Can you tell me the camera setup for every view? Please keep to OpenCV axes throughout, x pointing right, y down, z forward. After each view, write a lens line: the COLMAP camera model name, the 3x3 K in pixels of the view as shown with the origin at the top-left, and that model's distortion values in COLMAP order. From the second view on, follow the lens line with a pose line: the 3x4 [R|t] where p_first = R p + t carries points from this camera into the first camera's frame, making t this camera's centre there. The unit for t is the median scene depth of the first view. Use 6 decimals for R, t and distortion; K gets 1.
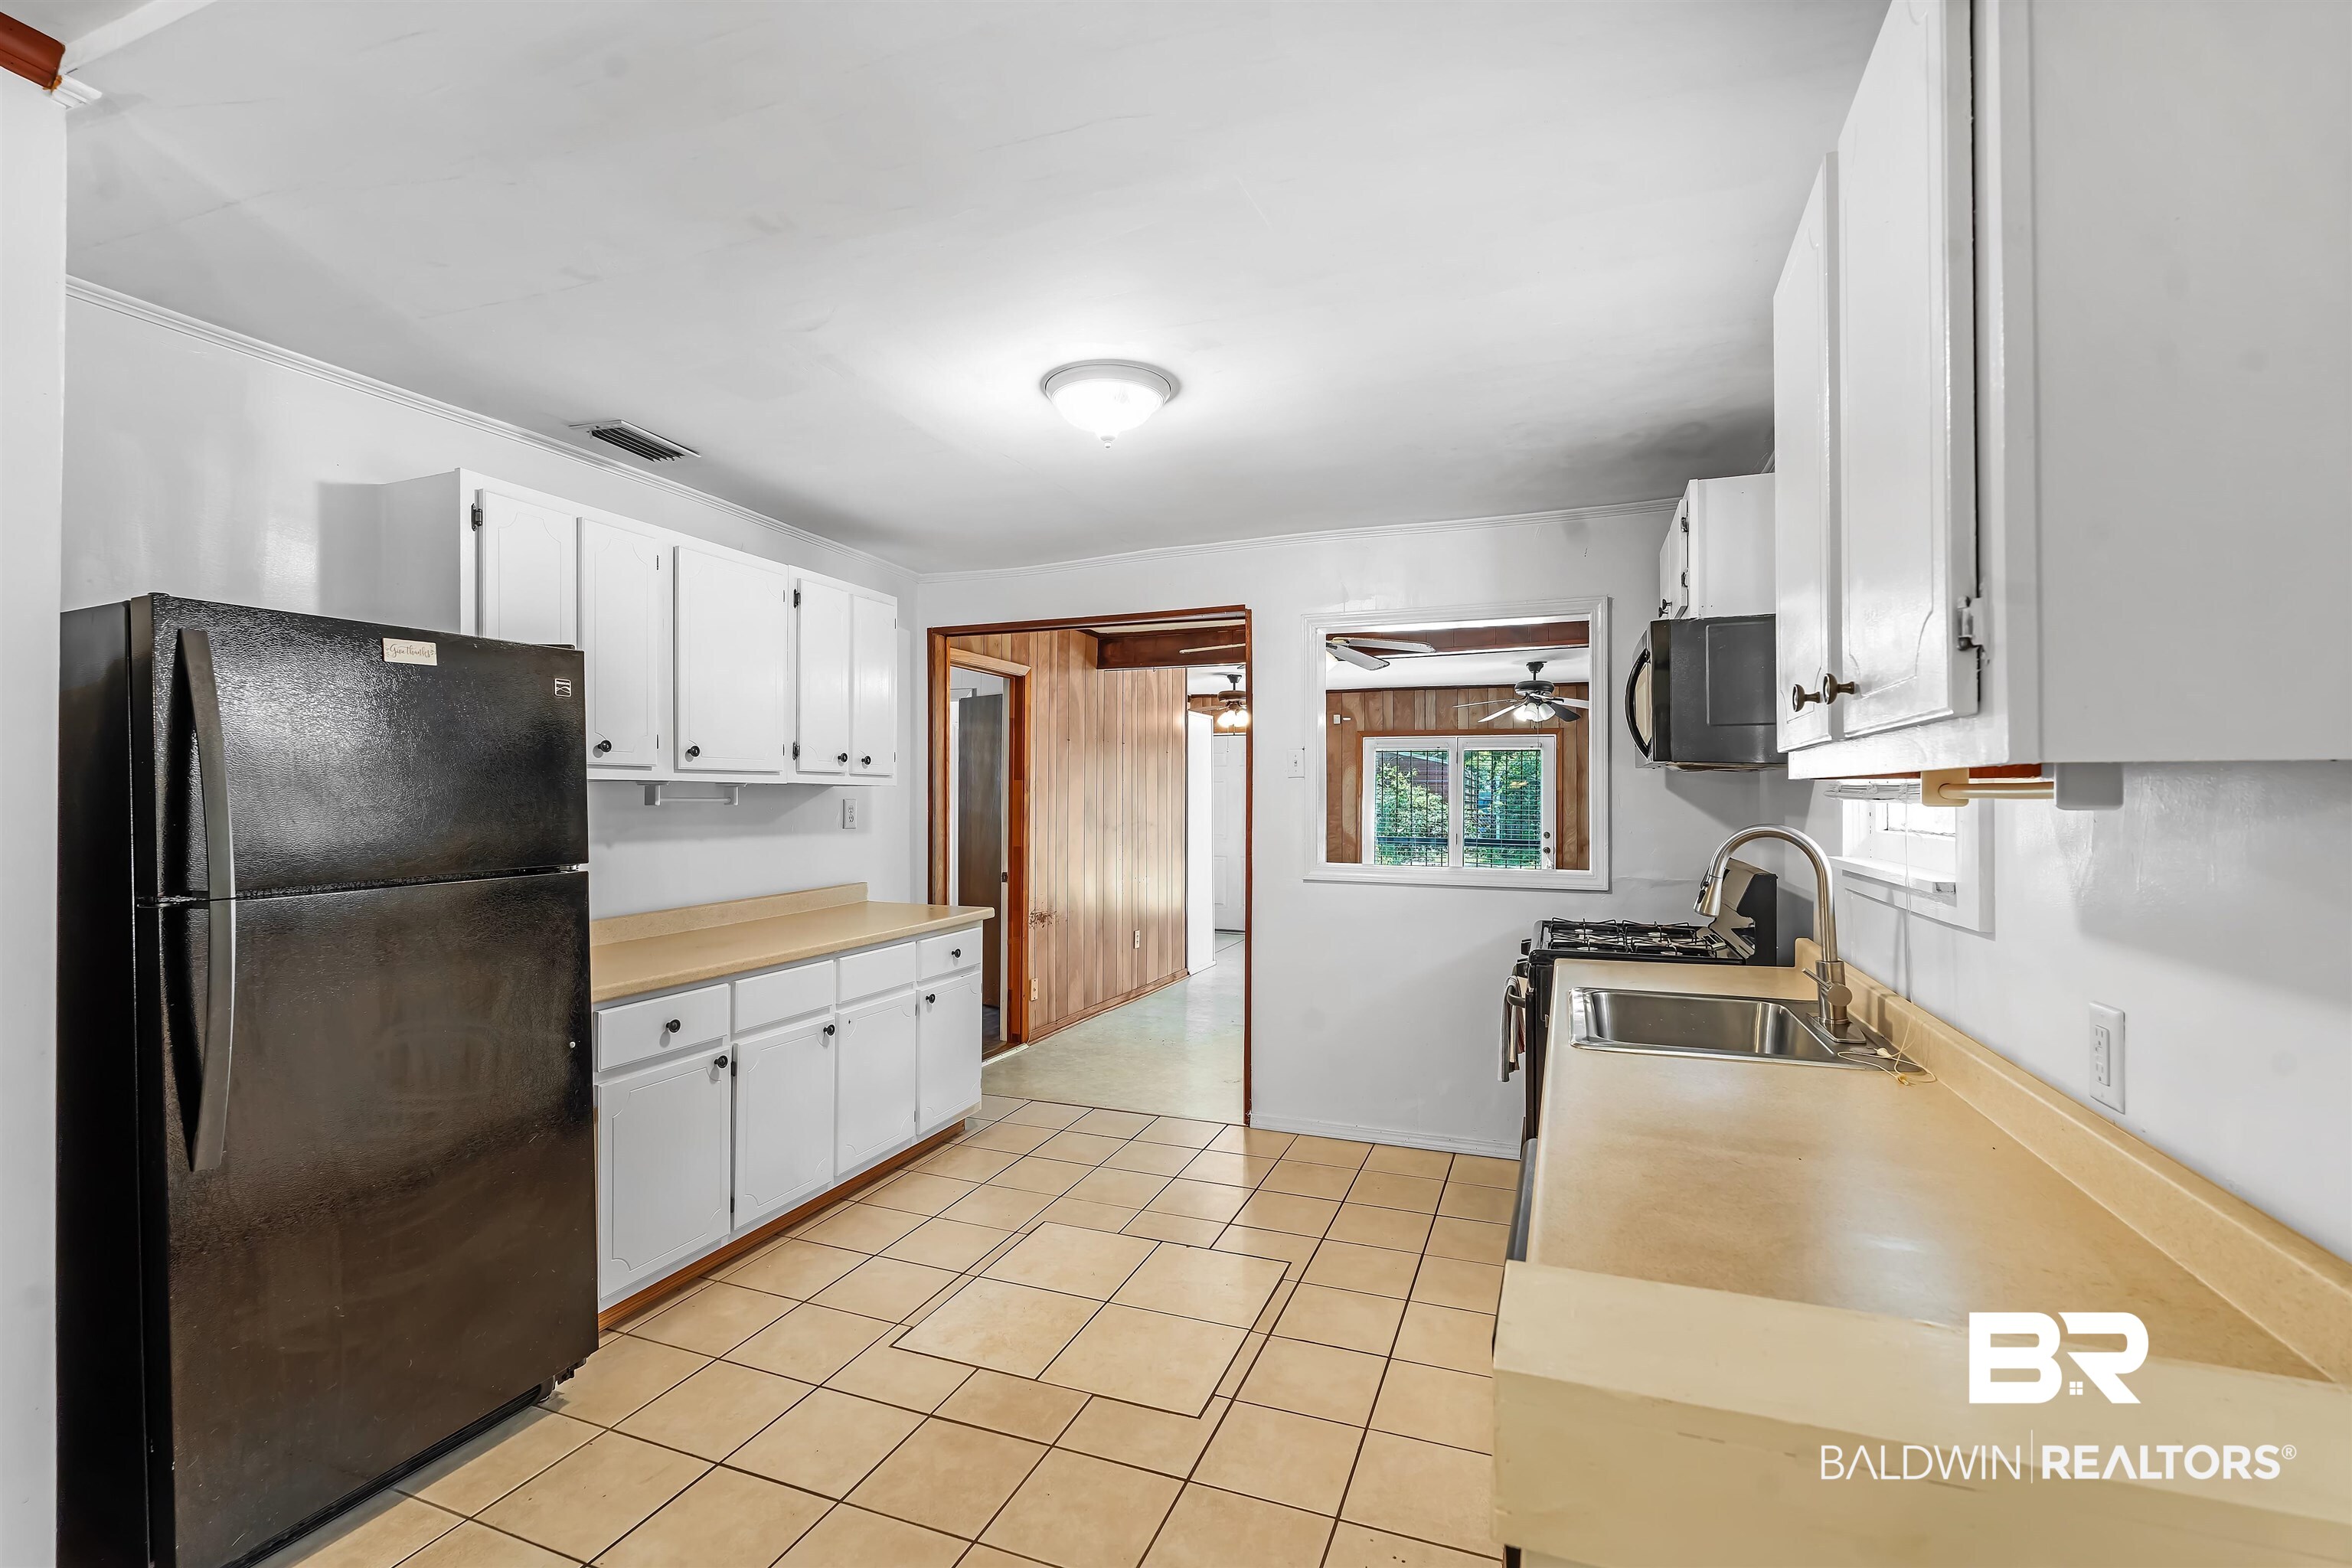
lens RADIAL K [[1052.7, 0, 1152.9], [0, 1052.7, 793.3], [0, 0, 1]] dist [-0.007860, 0.005048]
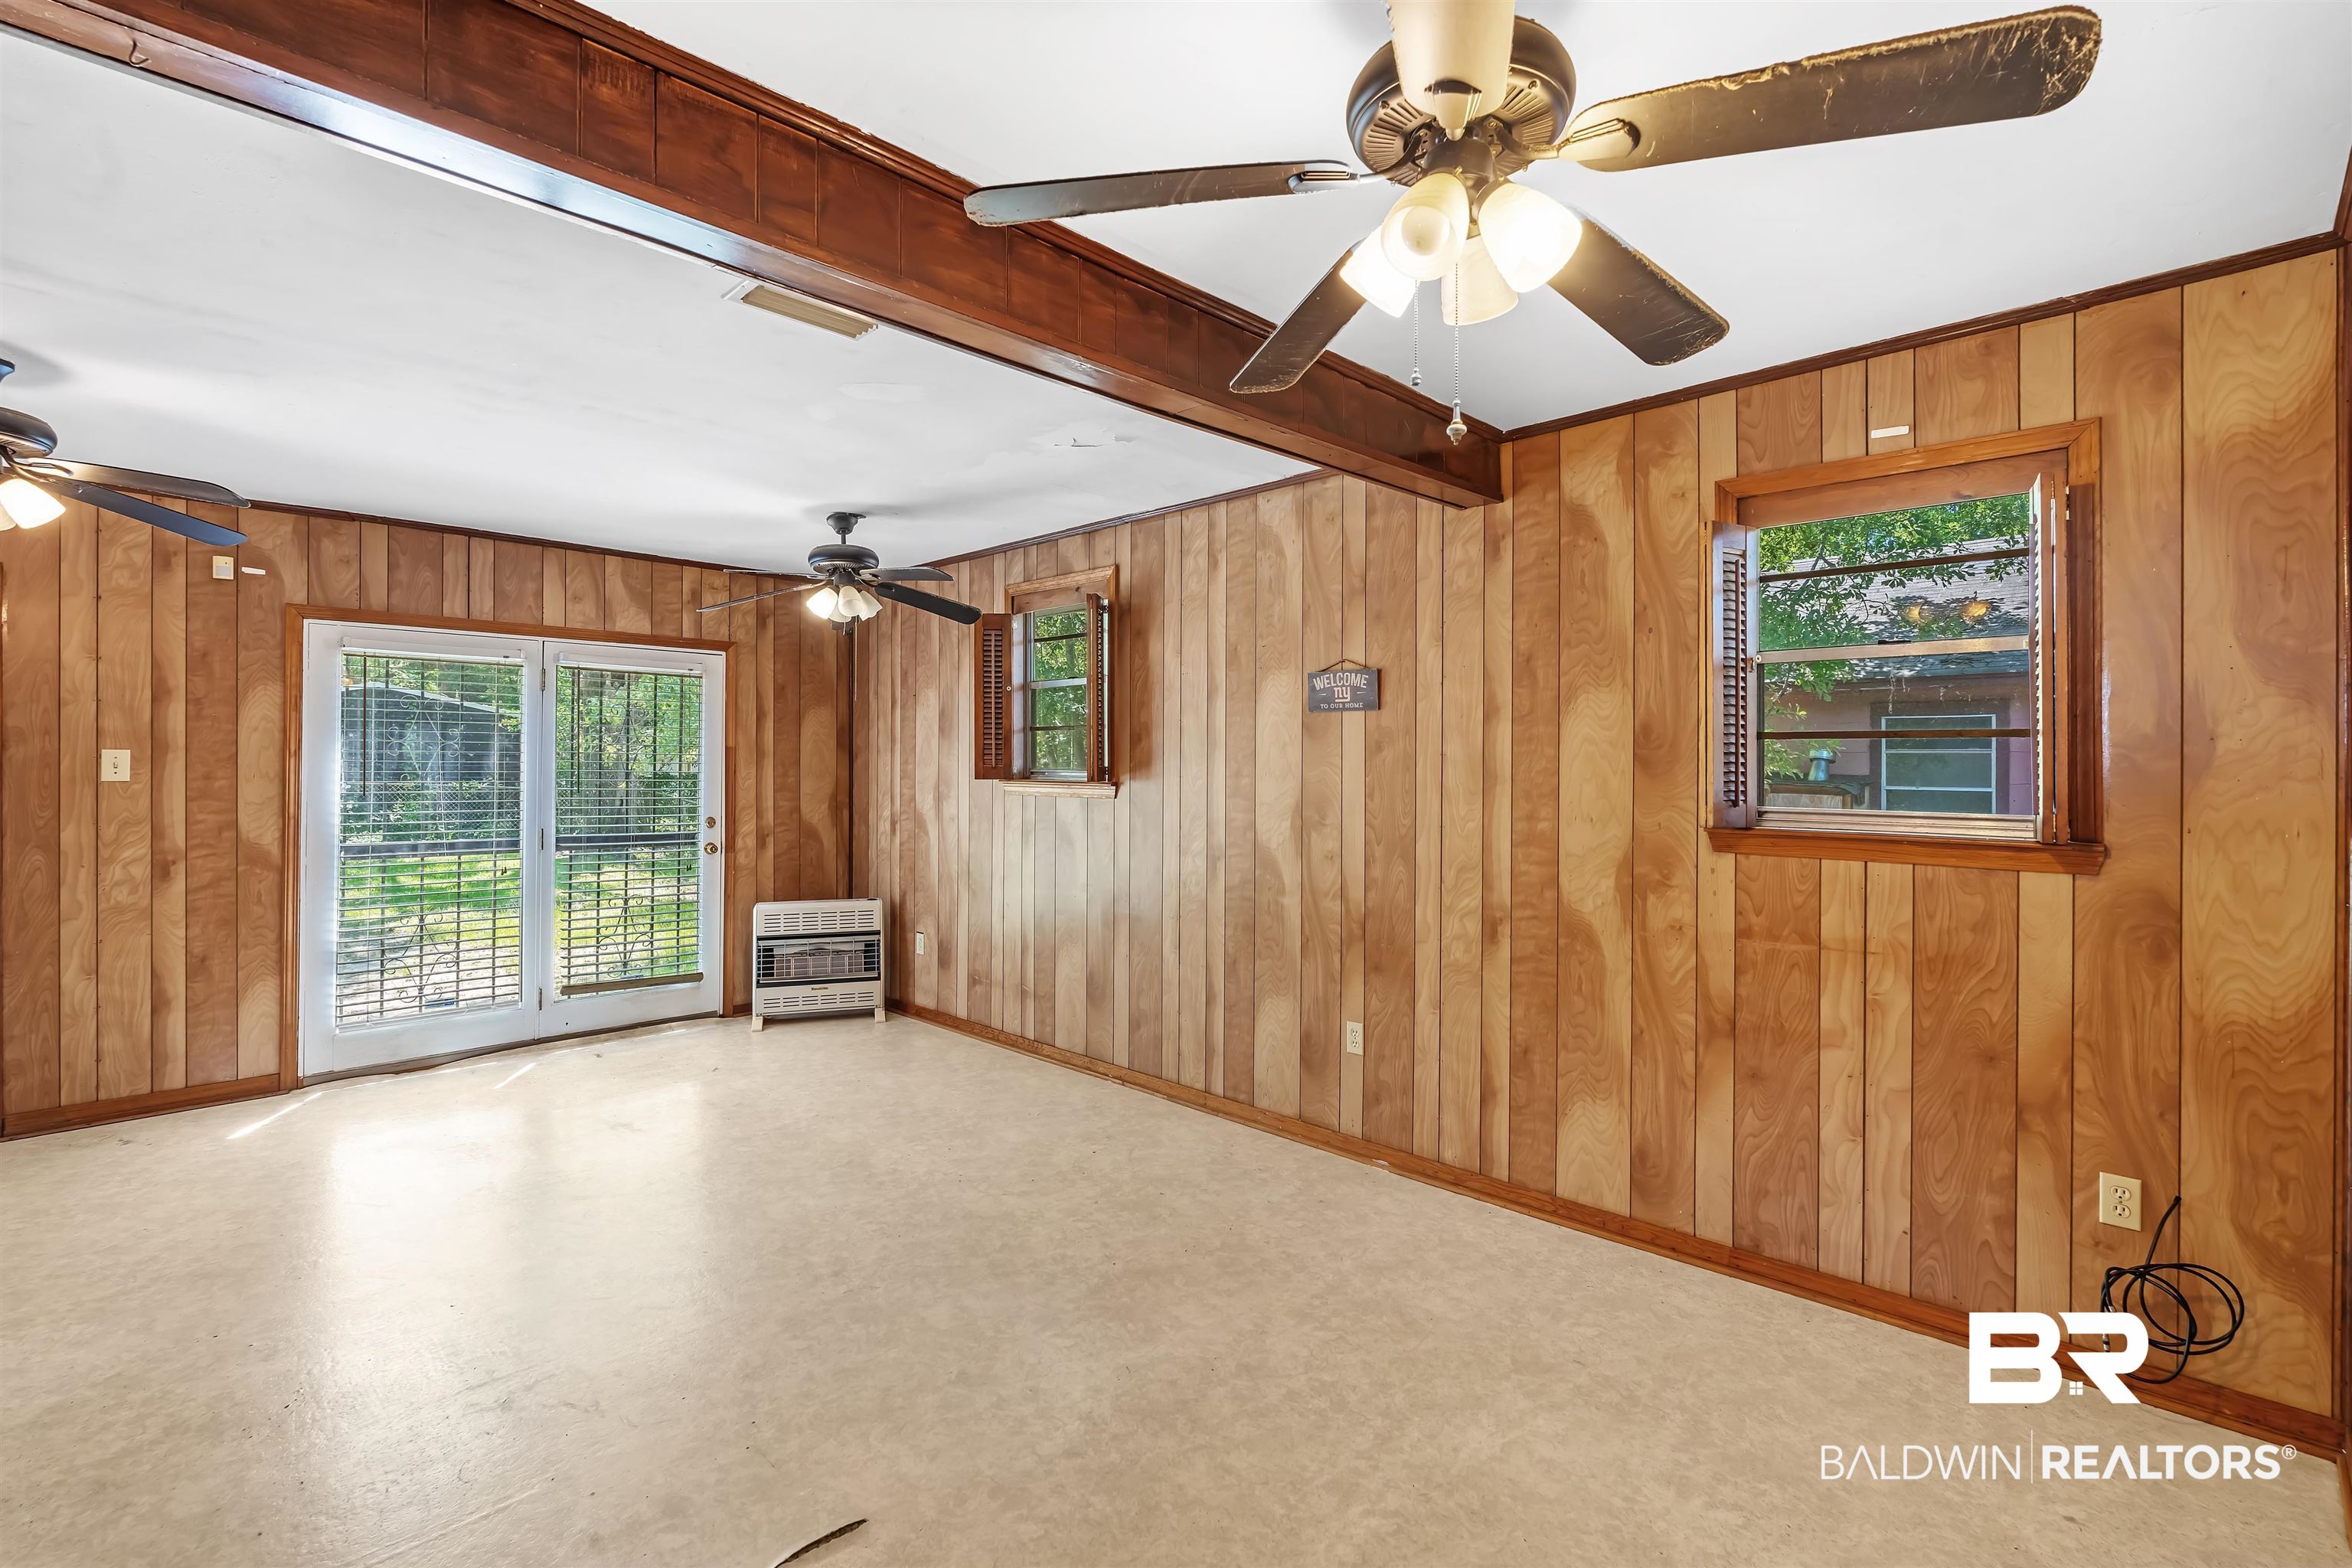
lens RADIAL K [[1052.7, 0, 1152.1], [0, 1052.7, 756.5], [0, 0, 1]] dist [-0.007860, 0.005048]
pose [[0.407632, 0.000462, 0.913146, -0.129418], [-0.010447, 0.999937, 0.004158, -0.004575], [-0.913086, -0.011234, 0.407611, 1.217426]]
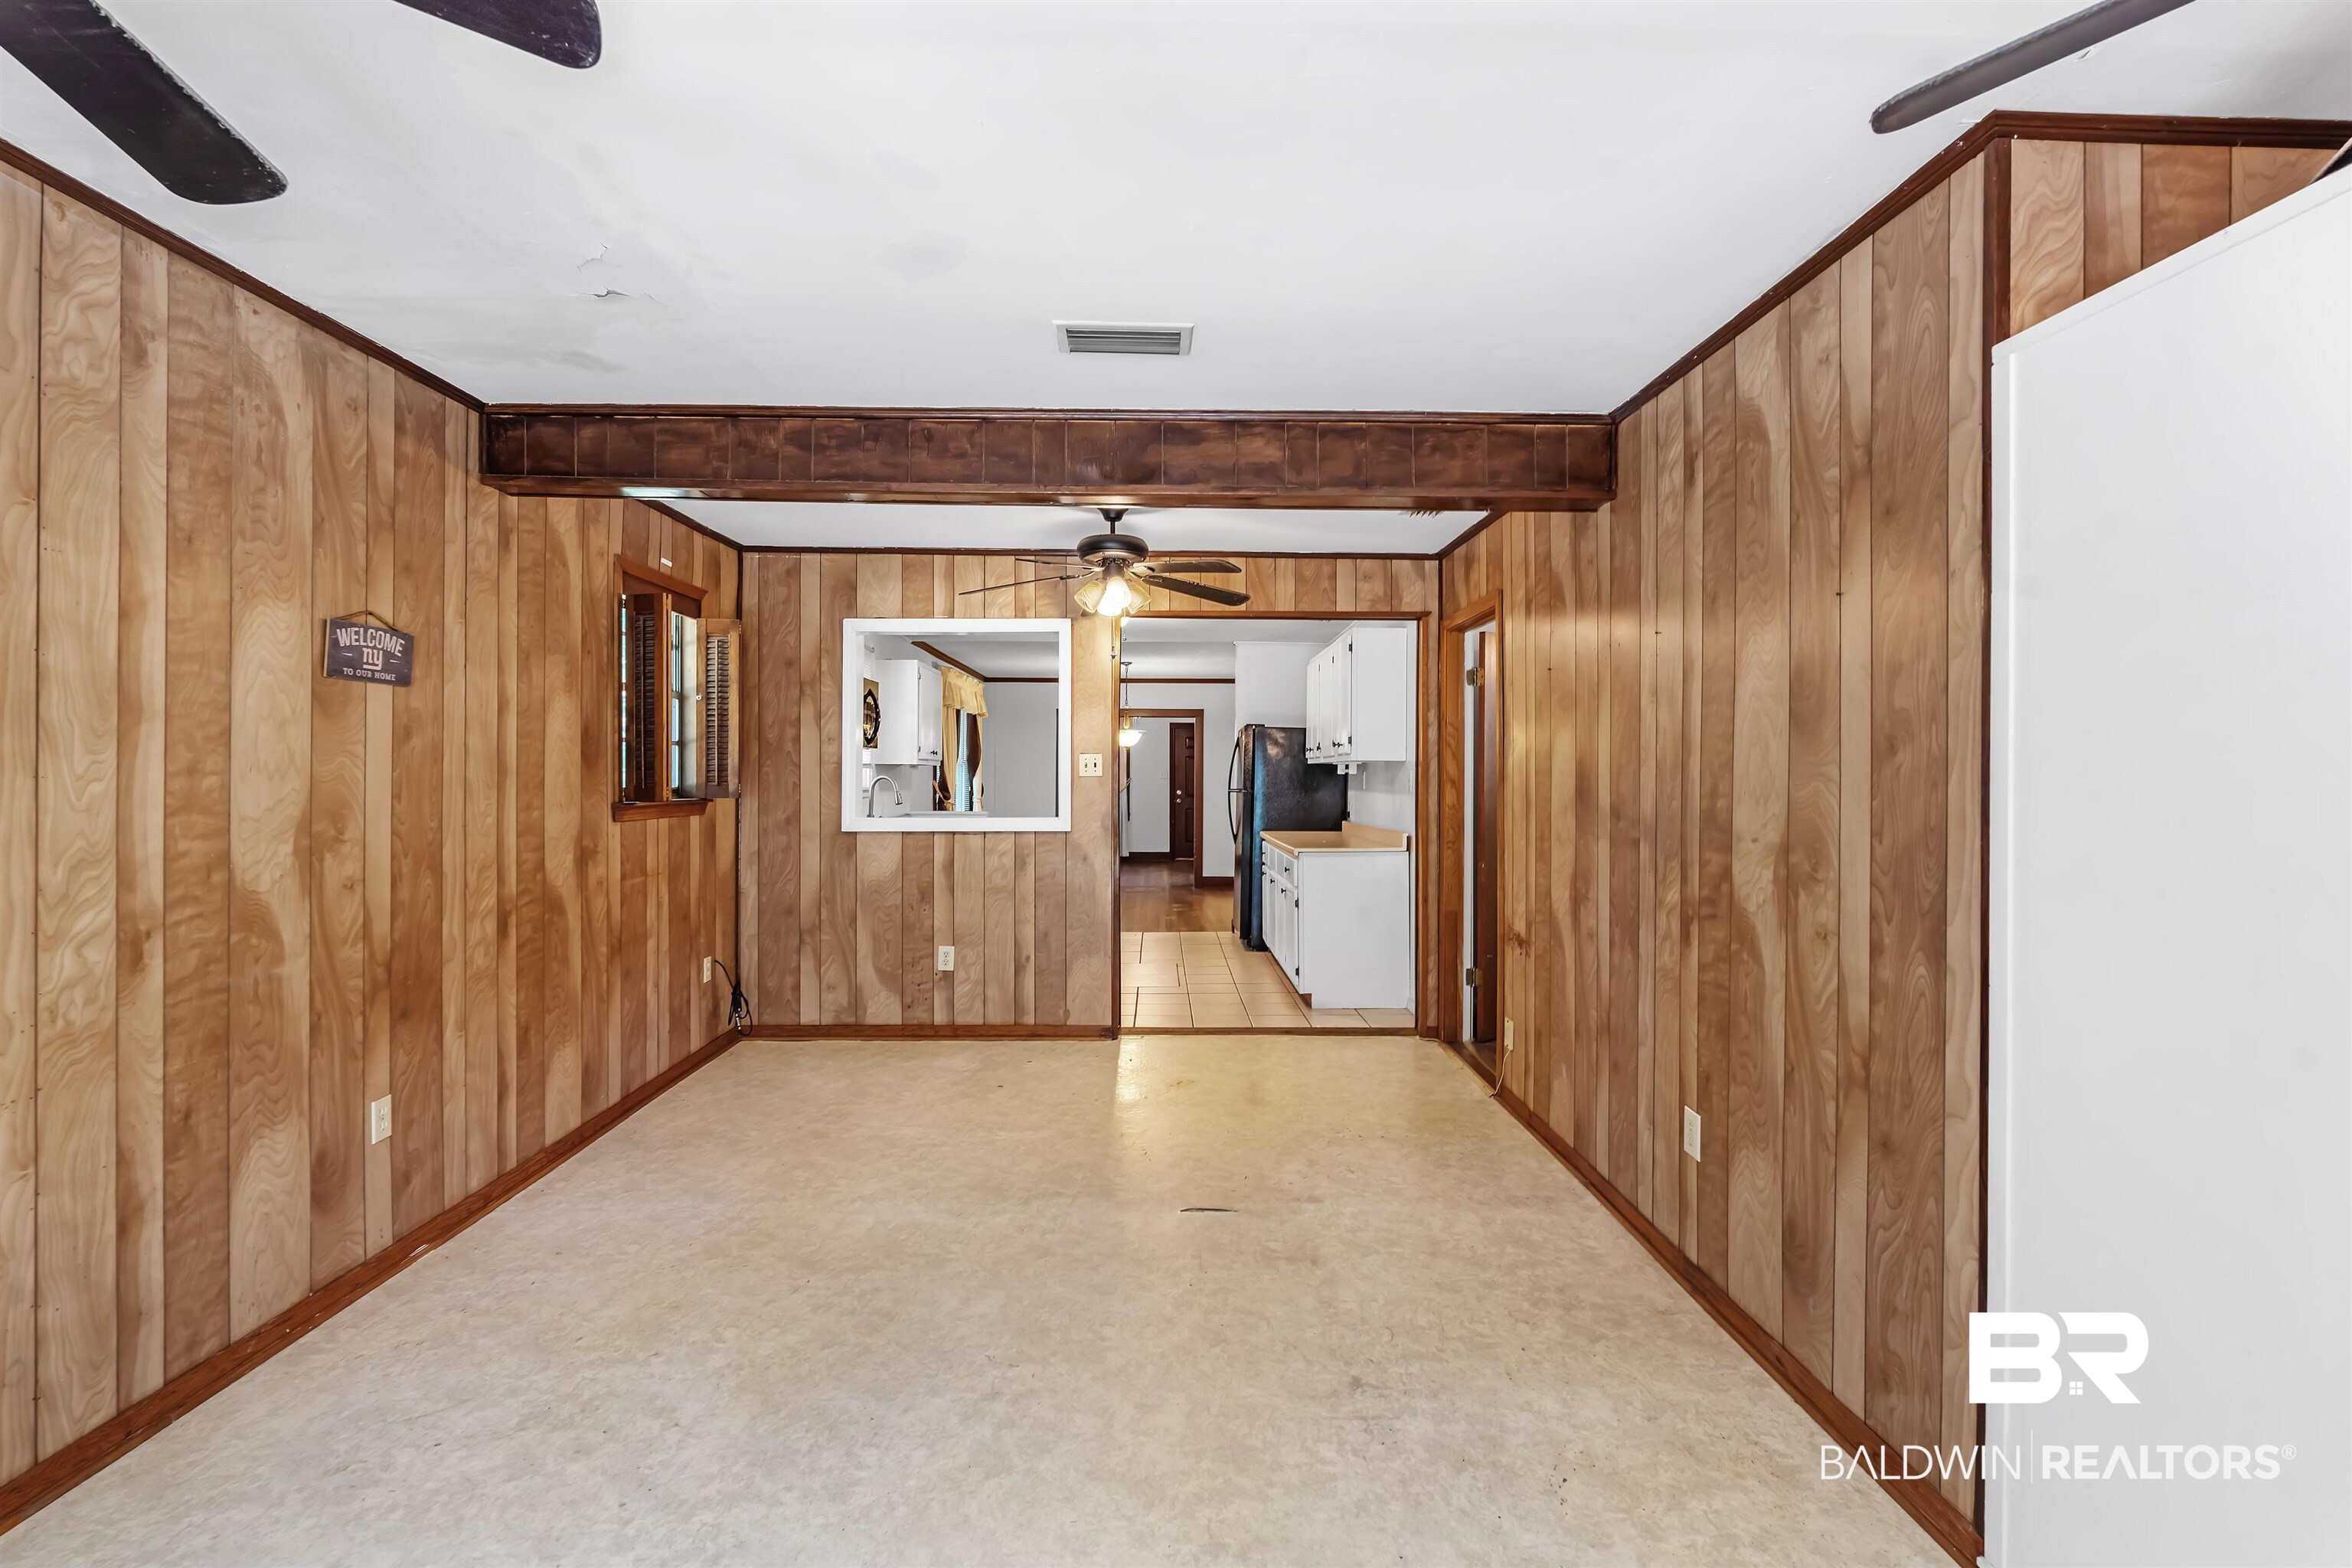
lens RADIAL K [[1052.7, 0, 1193.5], [0, 1052.7, 779.9], [0, 0, 1]] dist [-0.007860, 0.005048]
pose [[-0.919607, -0.000868, -0.392838, 0.522929], [-0.000162, 0.999998, -0.001831, 0.020099], [0.392839, -0.001620, -0.919606, 2.209085]]
